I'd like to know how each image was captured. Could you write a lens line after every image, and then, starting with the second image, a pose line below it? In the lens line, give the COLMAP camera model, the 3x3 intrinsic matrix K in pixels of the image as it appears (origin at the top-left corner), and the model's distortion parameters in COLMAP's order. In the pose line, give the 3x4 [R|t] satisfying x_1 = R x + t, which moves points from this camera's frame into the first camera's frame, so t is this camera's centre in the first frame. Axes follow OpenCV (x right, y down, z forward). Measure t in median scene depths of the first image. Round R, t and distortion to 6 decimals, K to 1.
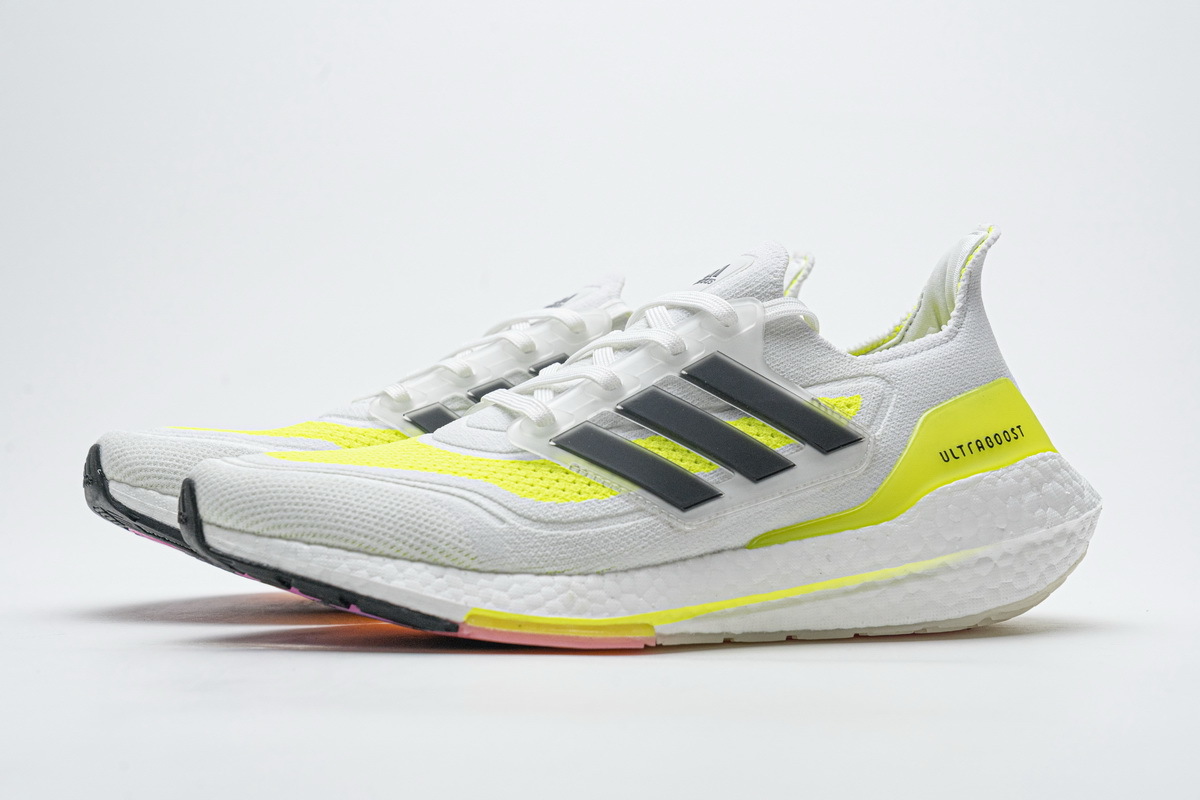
lens RADIAL K [[2254.4, 0, 600.0], [0, 2254.4, 400.0], [0, 0, 1]] dist [0.229788, -3.176895]
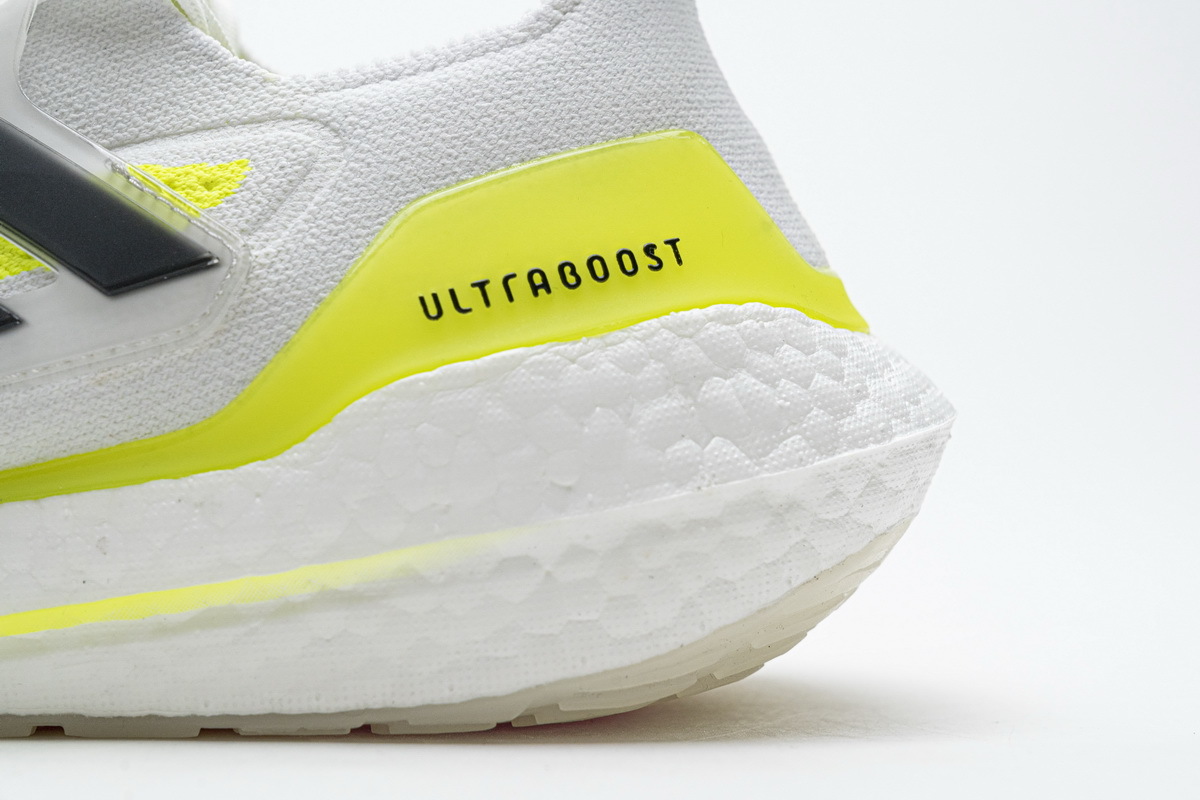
lens RADIAL K [[2254.4, 0, 600.0], [0, 2254.4, 400.0], [0, 0, 1]] dist [0.229788, -3.176895]
pose [[0.942164, 0.010697, -0.334981, 0.317480], [-0.006701, 0.999892, 0.013082, 0.036228], [0.335085, -0.010081, 0.942134, 0.624247]]
